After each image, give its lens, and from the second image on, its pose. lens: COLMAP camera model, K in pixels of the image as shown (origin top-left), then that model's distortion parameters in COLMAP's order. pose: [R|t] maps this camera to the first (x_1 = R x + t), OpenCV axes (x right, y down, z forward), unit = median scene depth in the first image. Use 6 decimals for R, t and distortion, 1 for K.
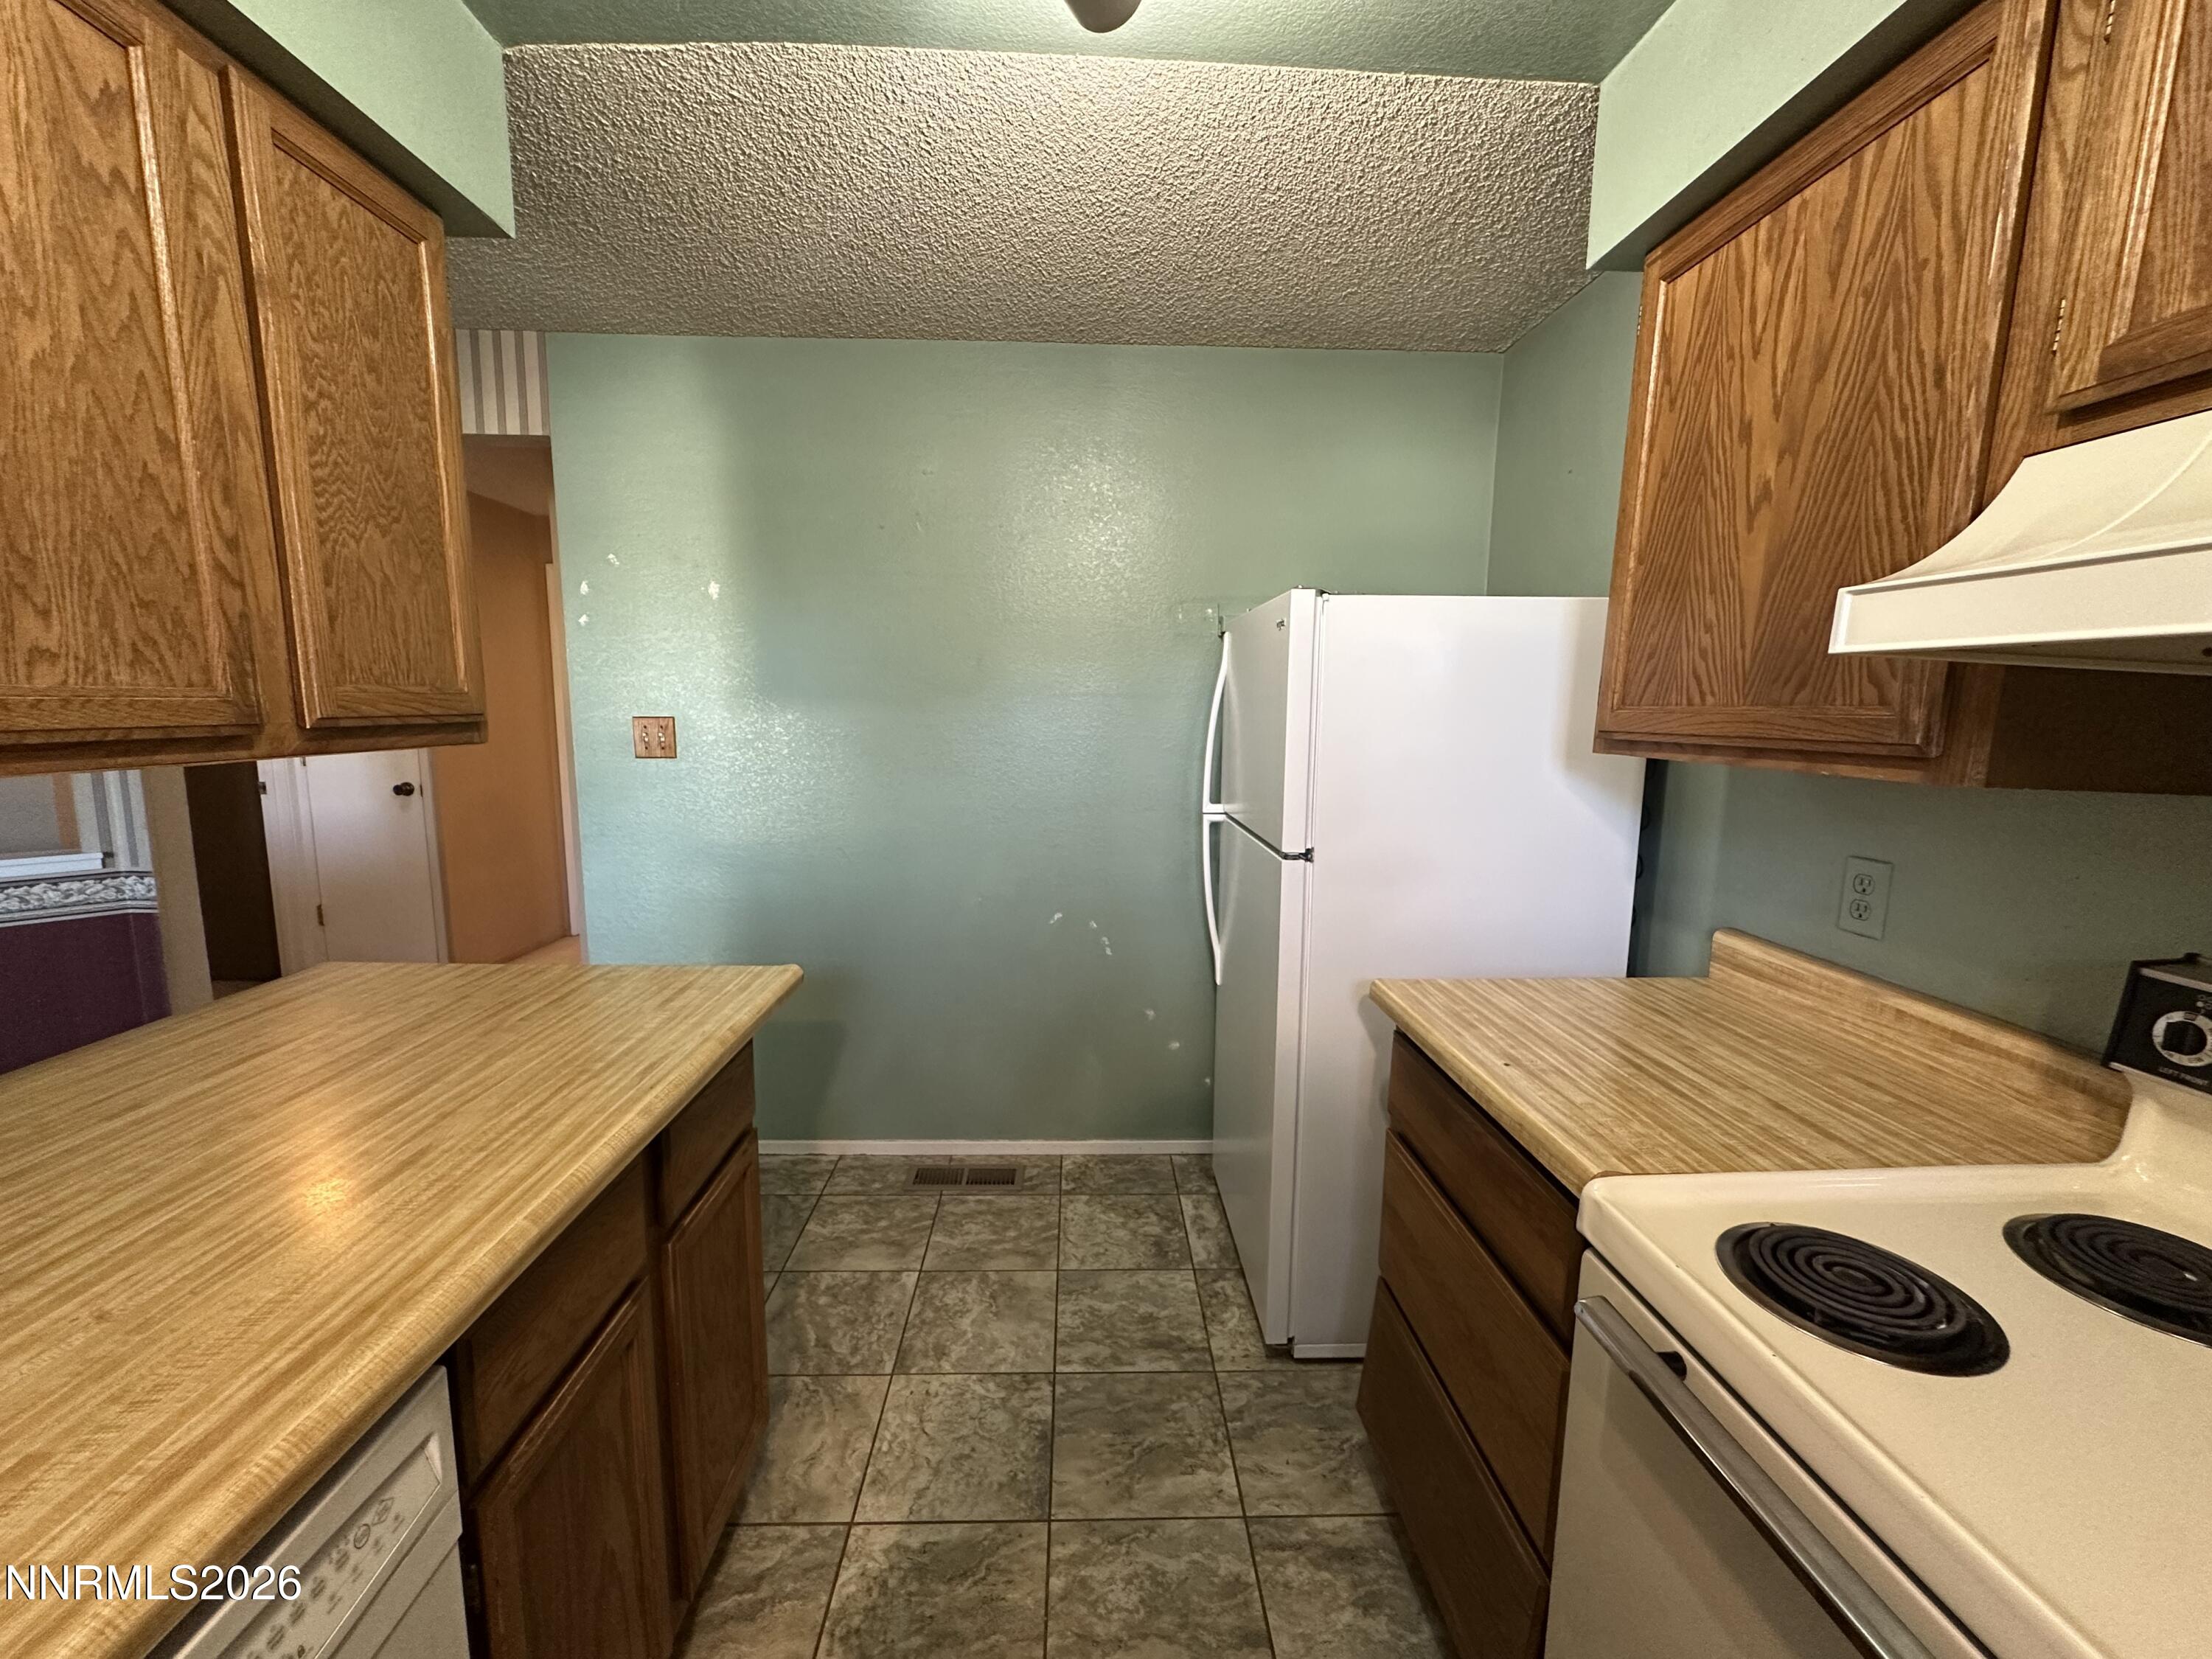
lens RADIAL K [[884.1, 0, 1100.5], [0, 884.1, 827.7], [0, 0, 1]] dist [0.000464, -0.000259]
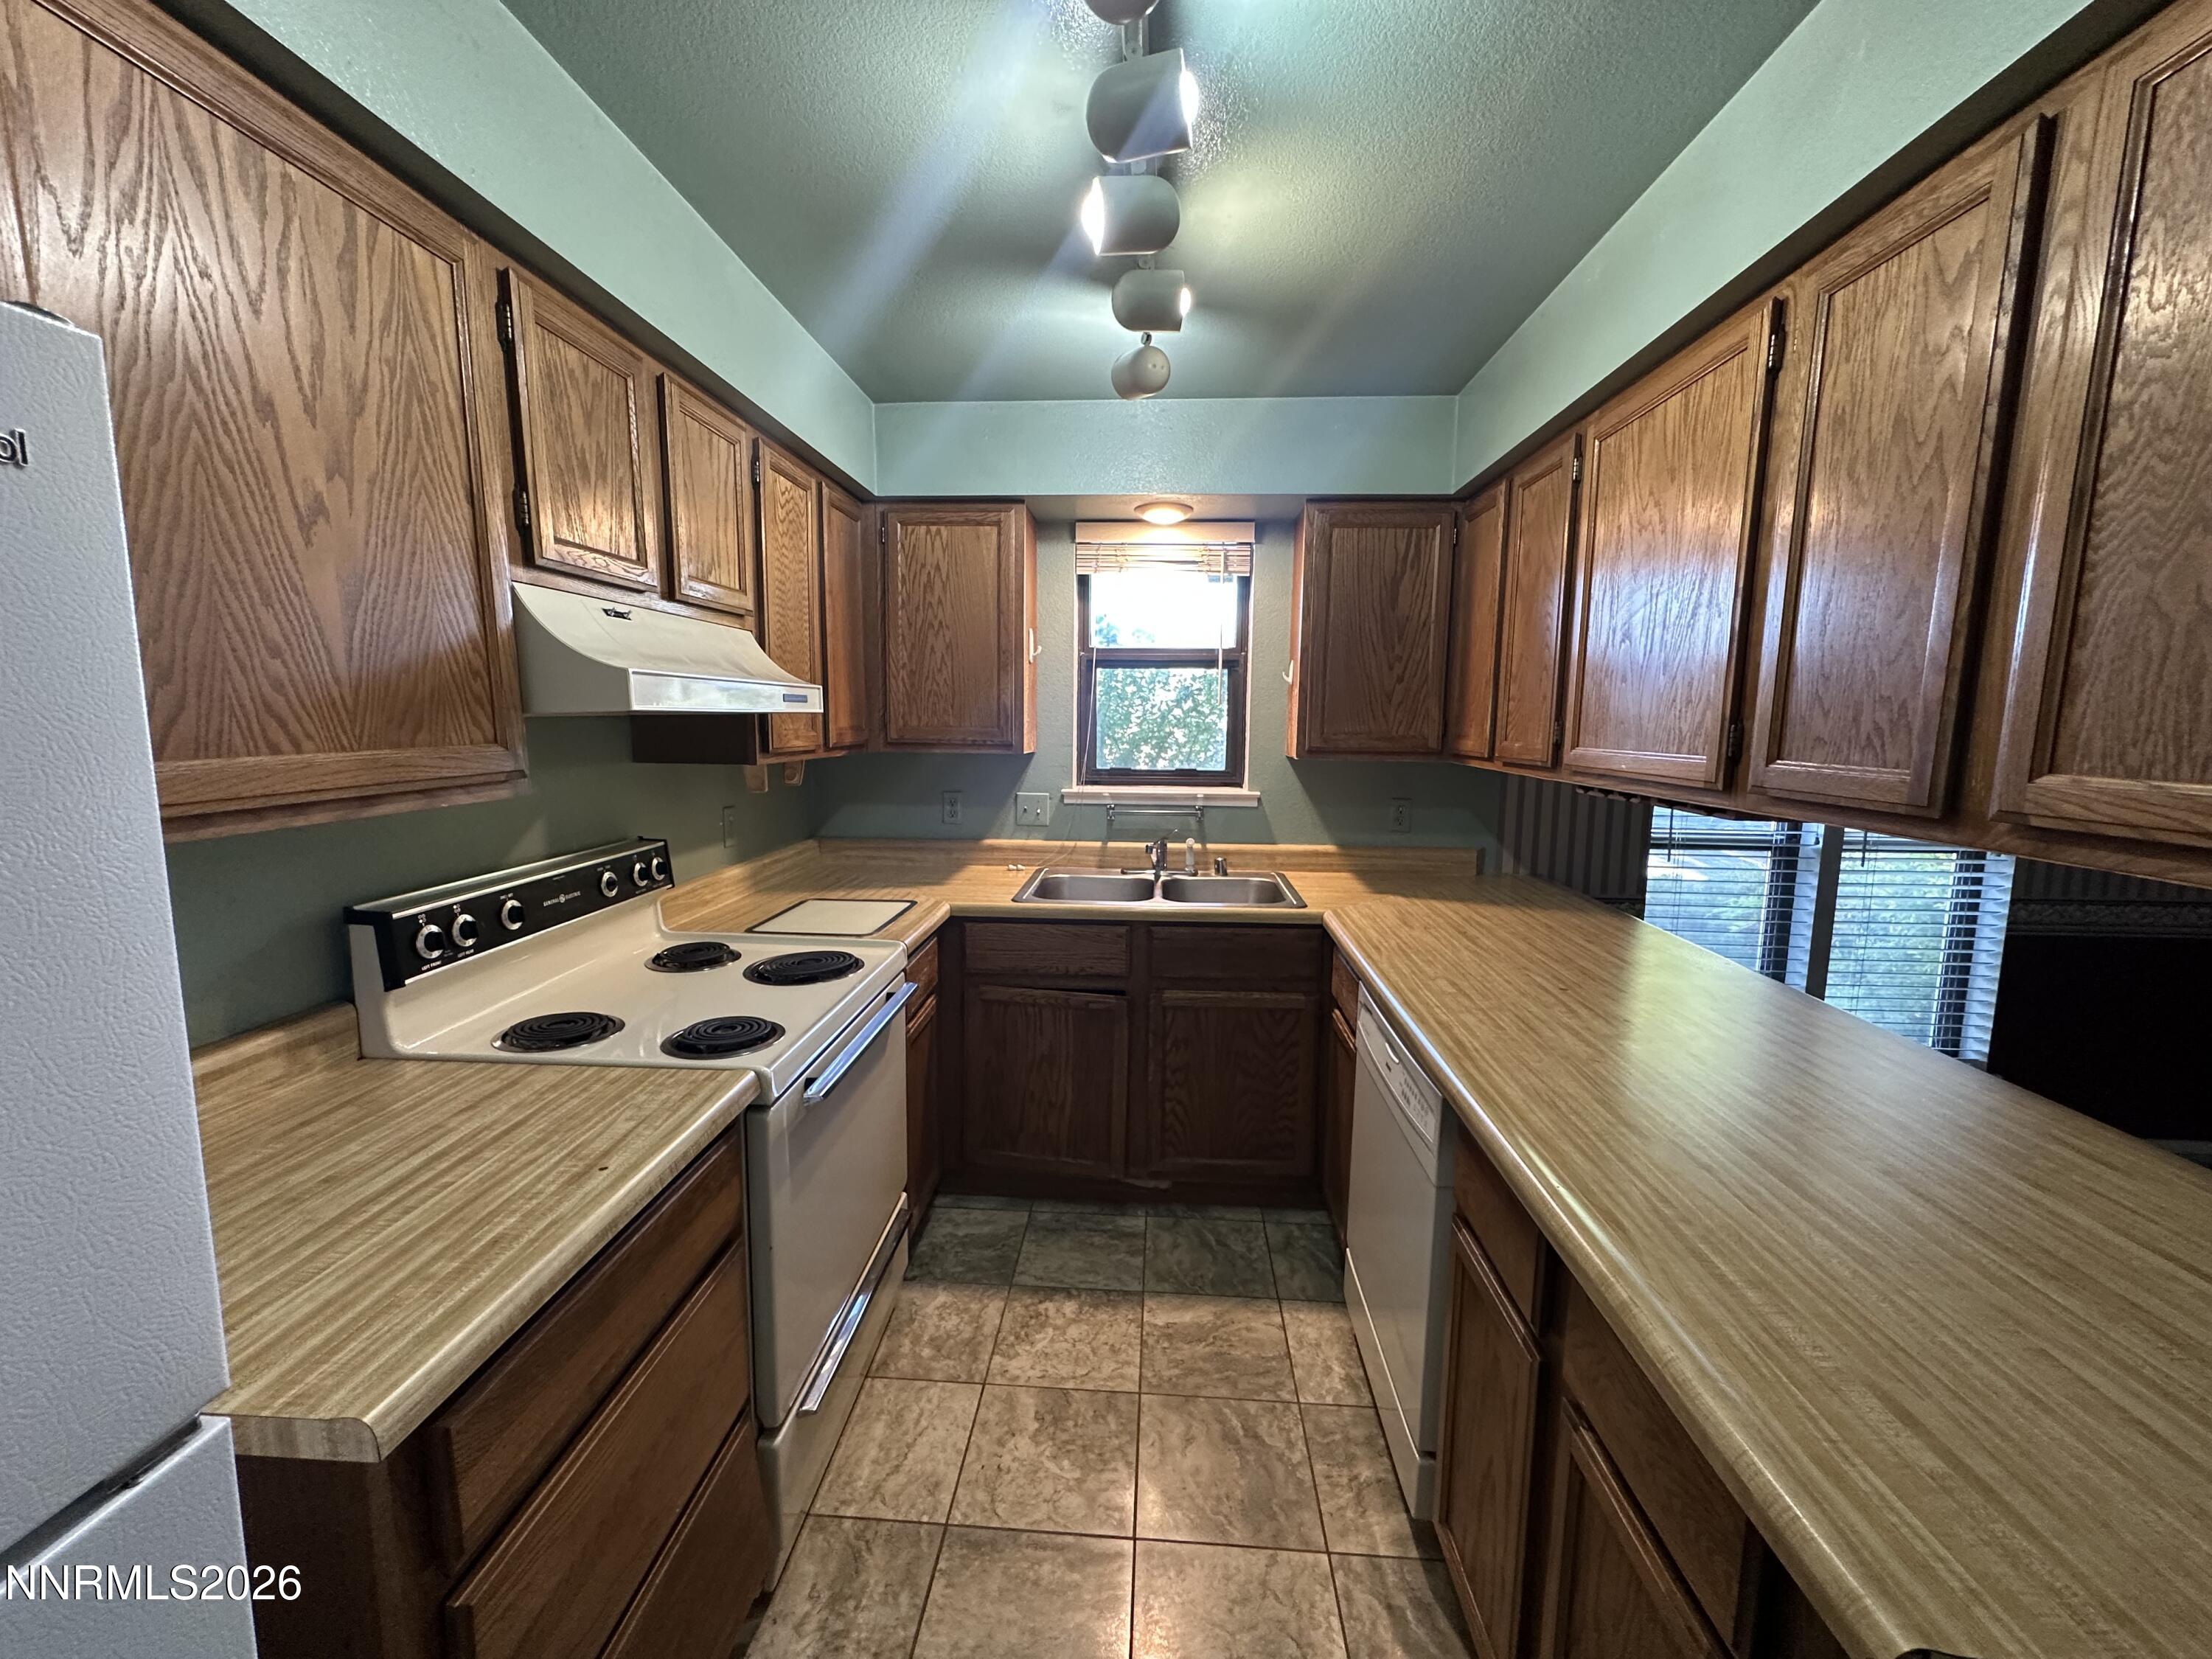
lens RADIAL K [[884.1, 0, 1102.8], [0, 884.1, 827.9], [0, 0, 1]] dist [0.000464, -0.000259]
pose [[-0.994971, -0.036303, 0.093351, -0.093291], [-0.010110, 0.963645, 0.266996, -0.282042], [-0.099650, 0.264709, -0.959166, 1.649969]]
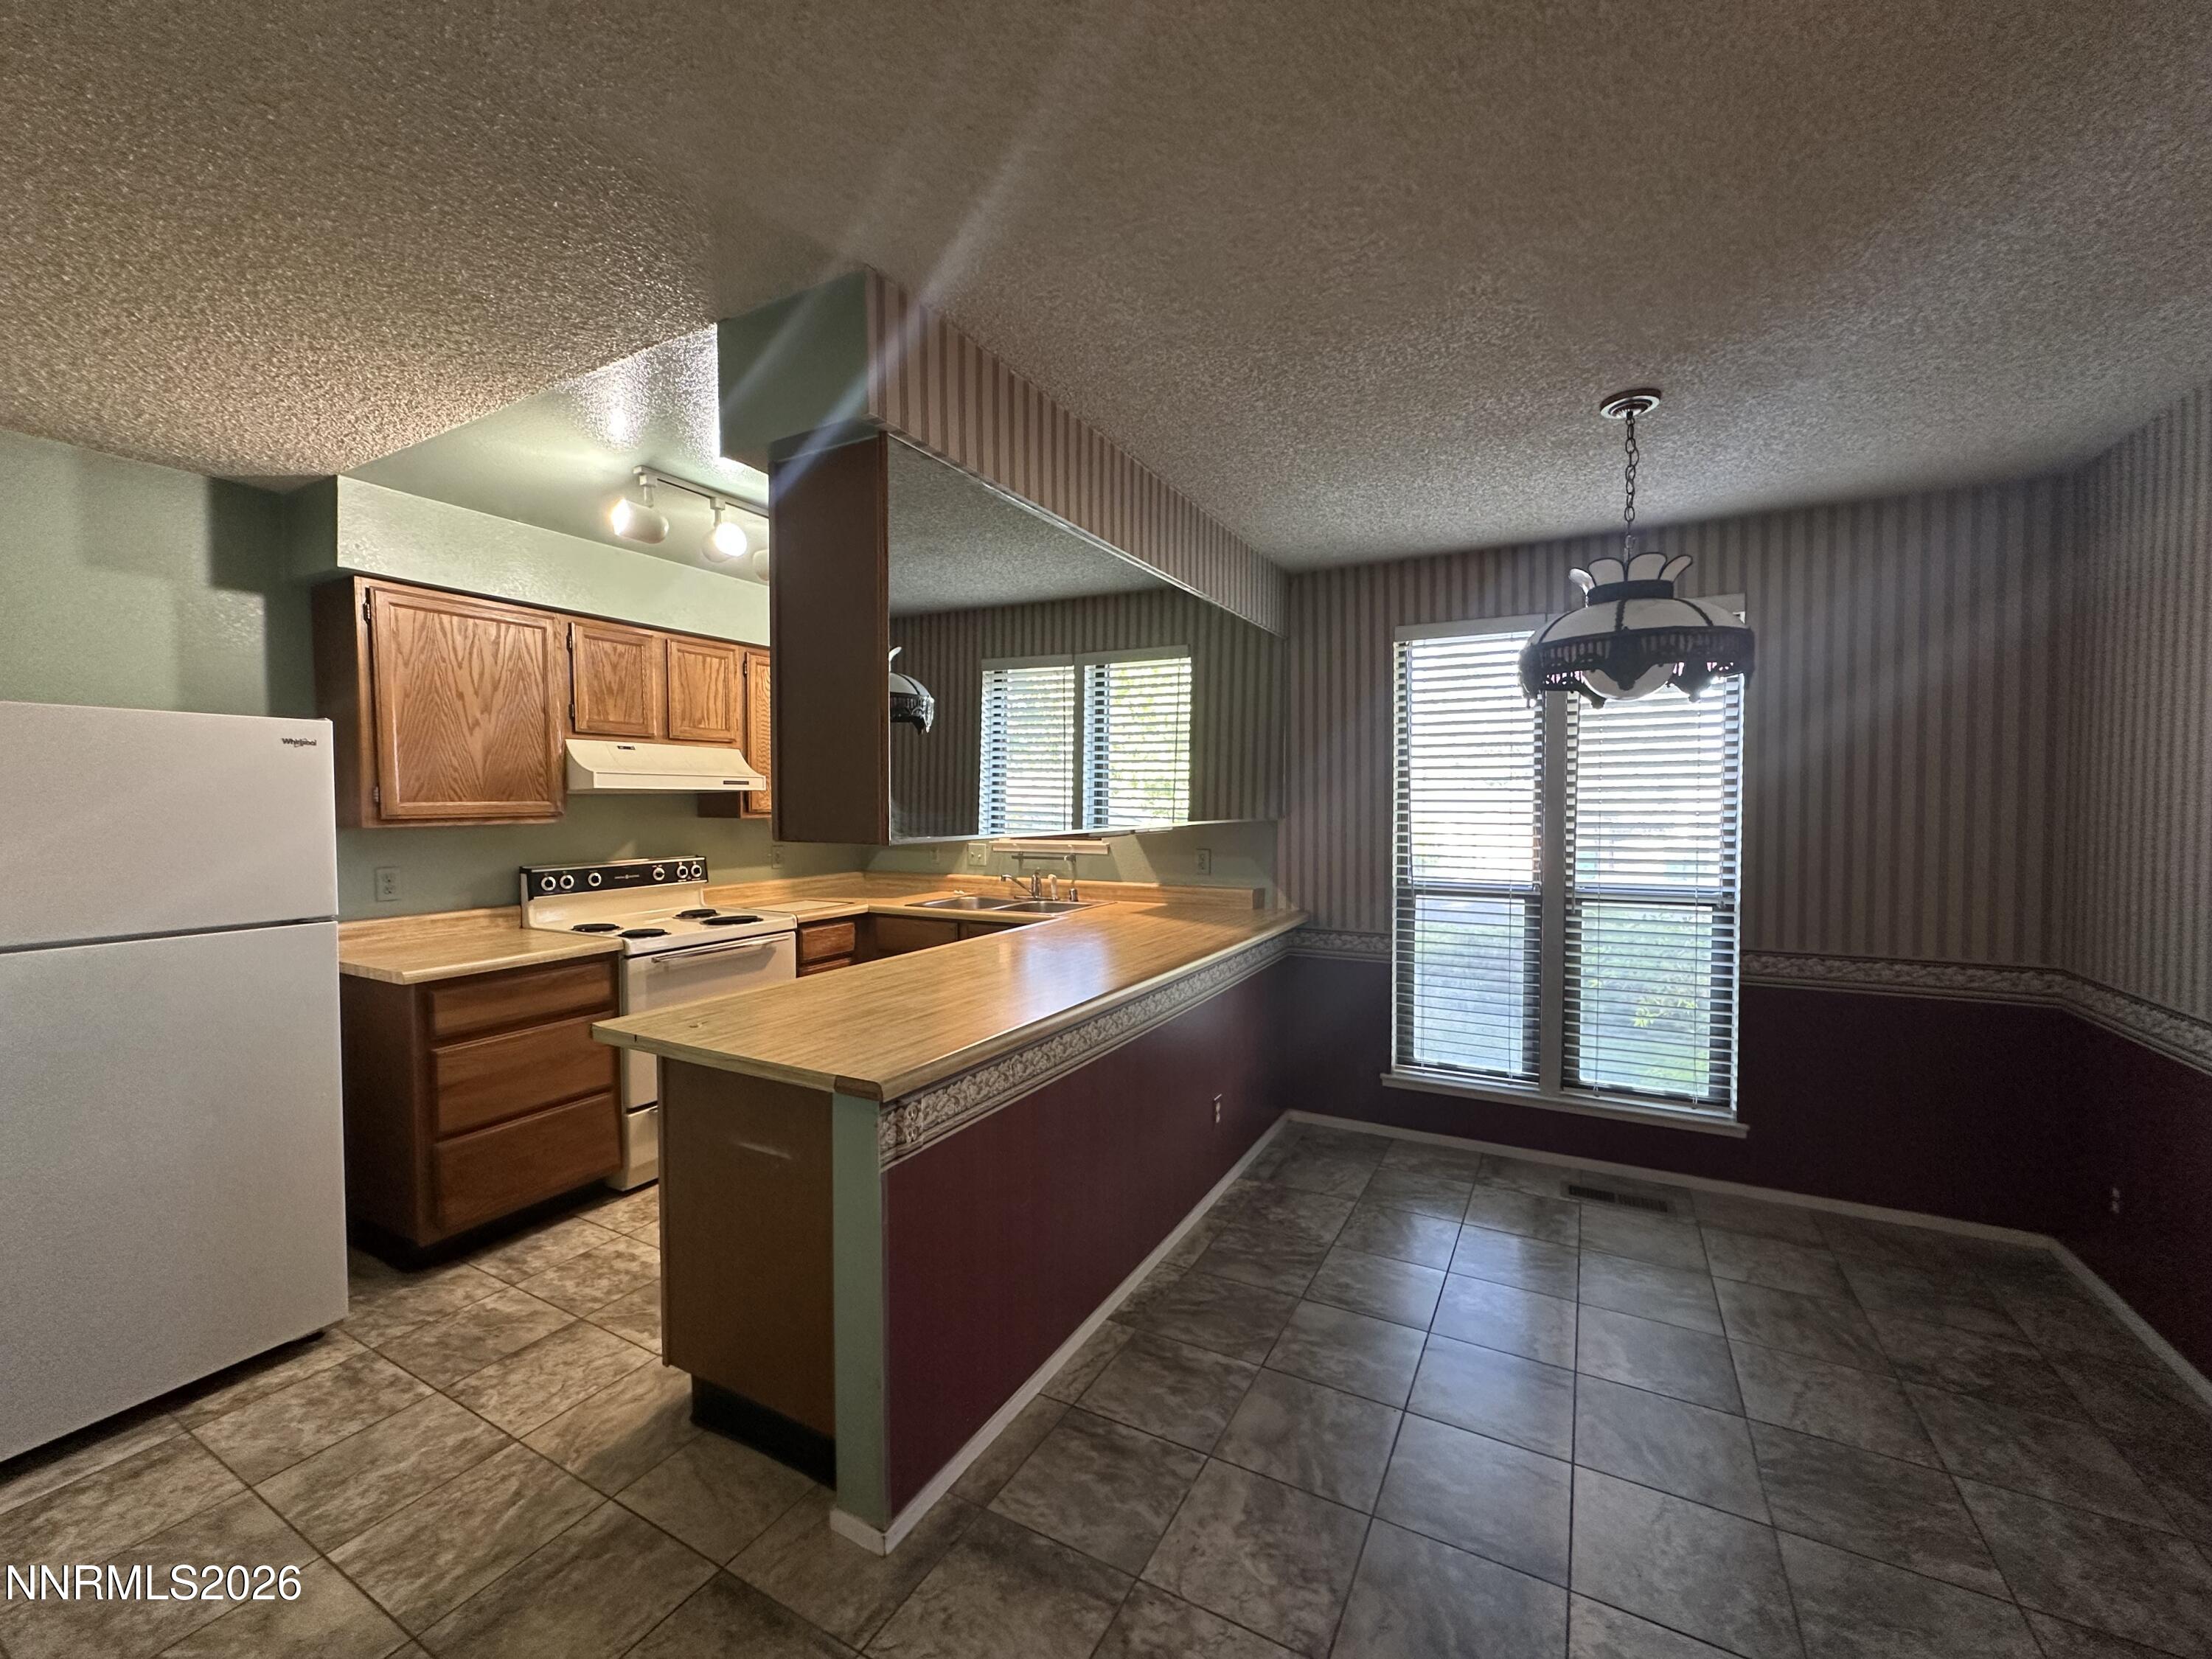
lens RADIAL K [[884.1, 0, 1103.4], [0, 884.1, 830.2], [0, 0, 1]] dist [0.000464, -0.000259]
pose [[-0.859593, -0.027260, 0.510252, -2.024931], [0.064282, 0.984874, 0.160908, -0.329328], [-0.506920, 0.171116, -0.844838, 2.116158]]
